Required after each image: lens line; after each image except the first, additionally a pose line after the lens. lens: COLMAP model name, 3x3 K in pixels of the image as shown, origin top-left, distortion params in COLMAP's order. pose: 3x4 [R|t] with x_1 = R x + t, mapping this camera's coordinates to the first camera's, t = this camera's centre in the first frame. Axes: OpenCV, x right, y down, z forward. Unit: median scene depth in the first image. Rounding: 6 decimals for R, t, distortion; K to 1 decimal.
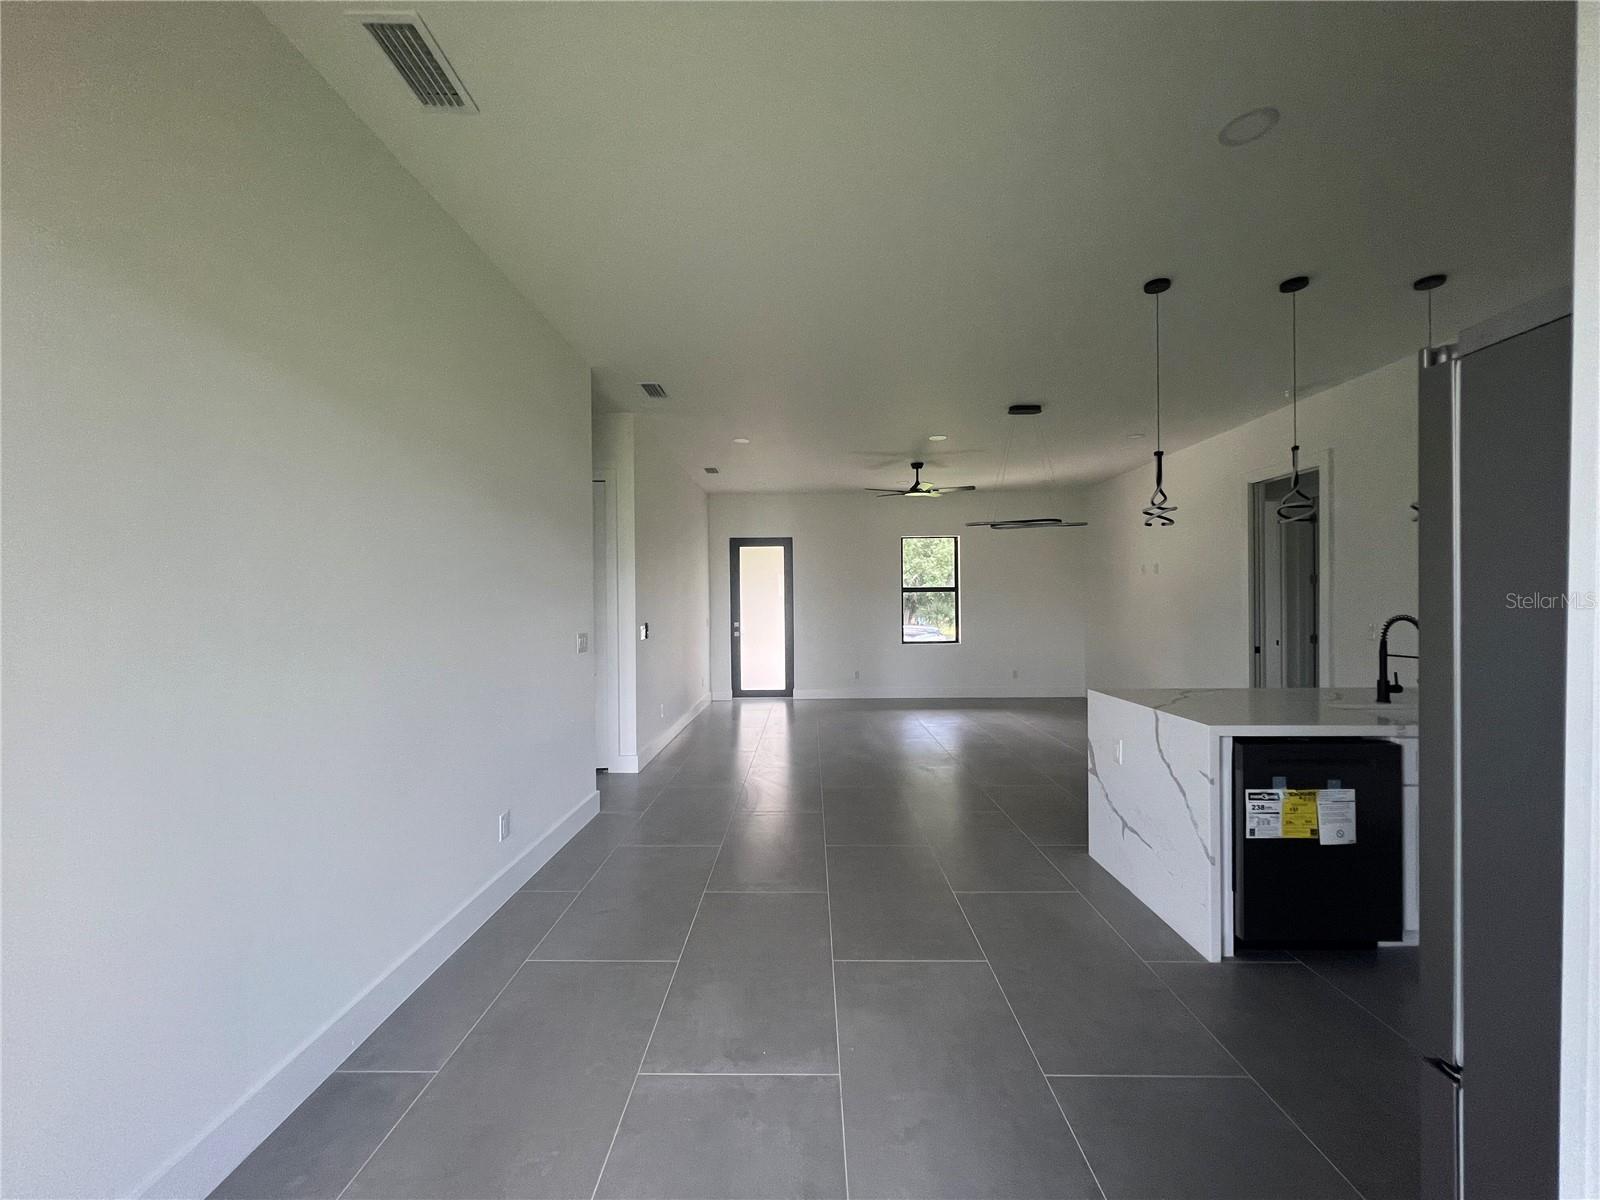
lens RADIAL K [[642.9, 0, 800.7], [0, 642.9, 602.4], [0, 0, 1]] dist [-0.007438, 0.001185]
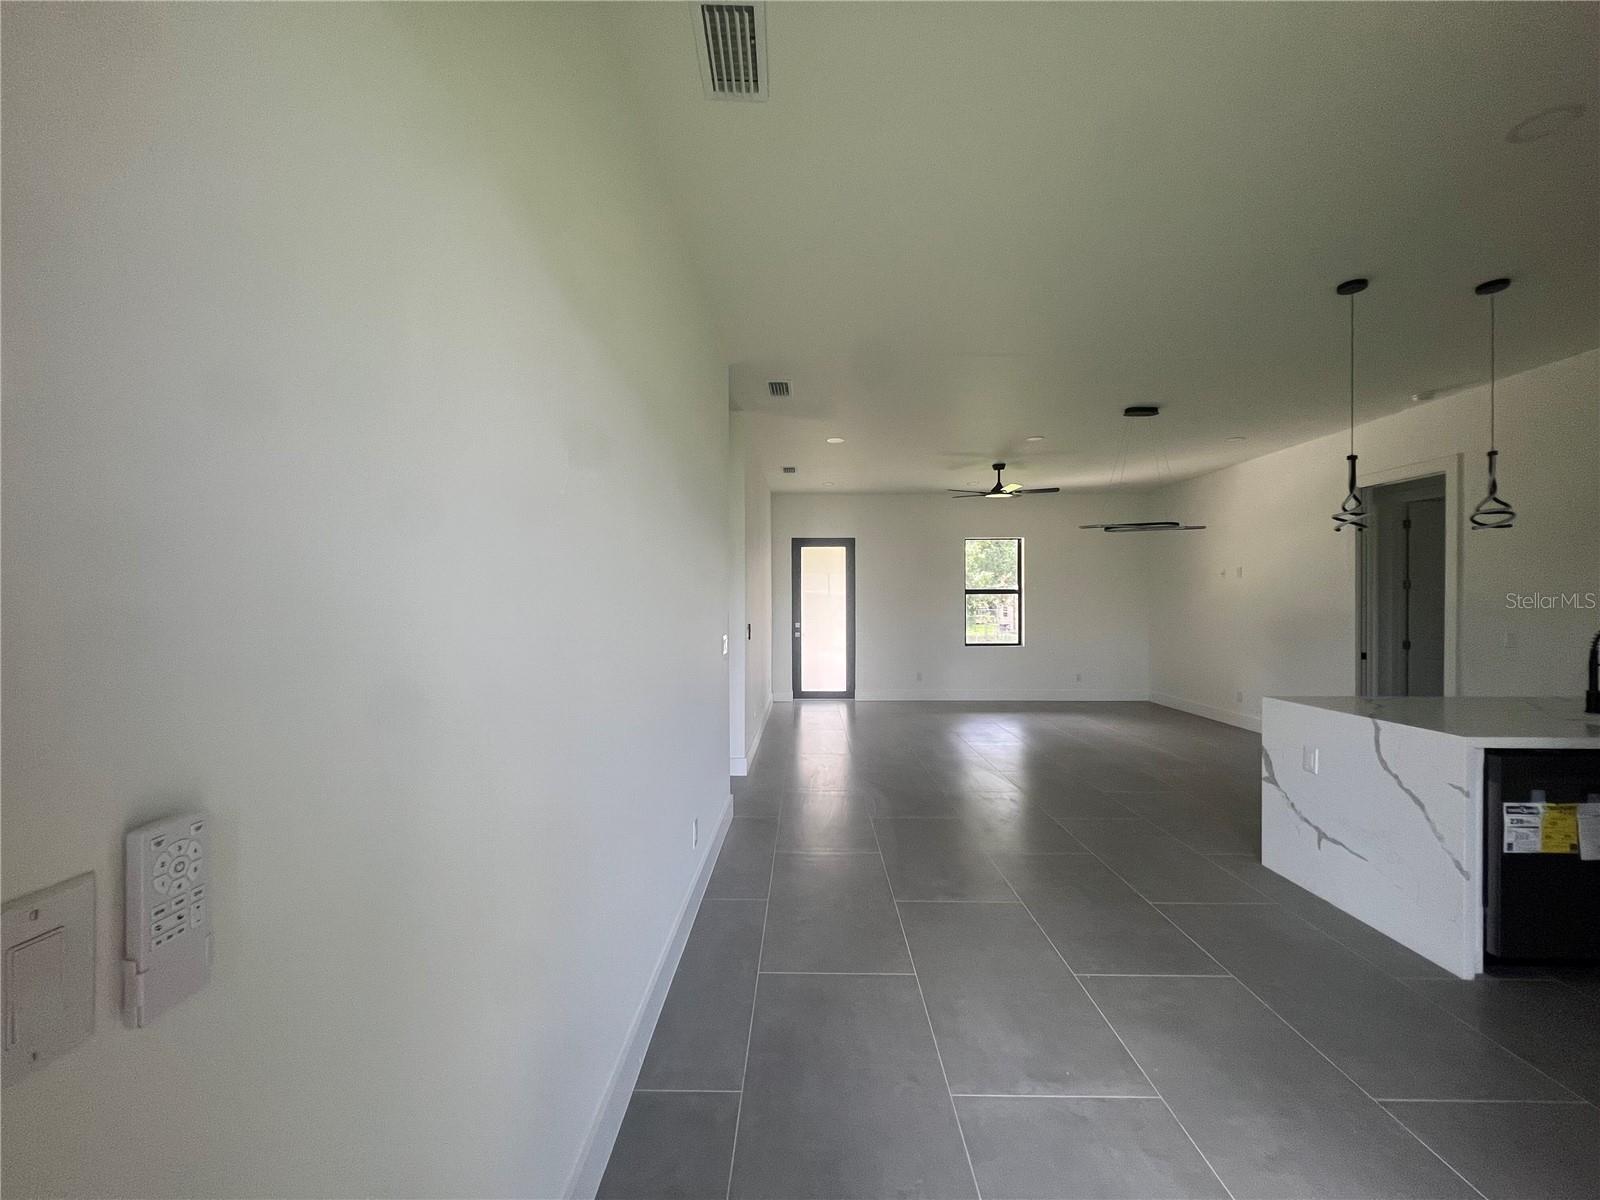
lens RADIAL K [[642.9, 0, 796.9], [0, 642.9, 602.9], [0, 0, 1]] dist [-0.007438, 0.001185]
pose [[0.999970, 0.007696, 0.000435, -0.188921], [-0.007697, 0.999969, 0.001914, -0.003346], [-0.000420, -0.001917, 0.999998, 0.013022]]
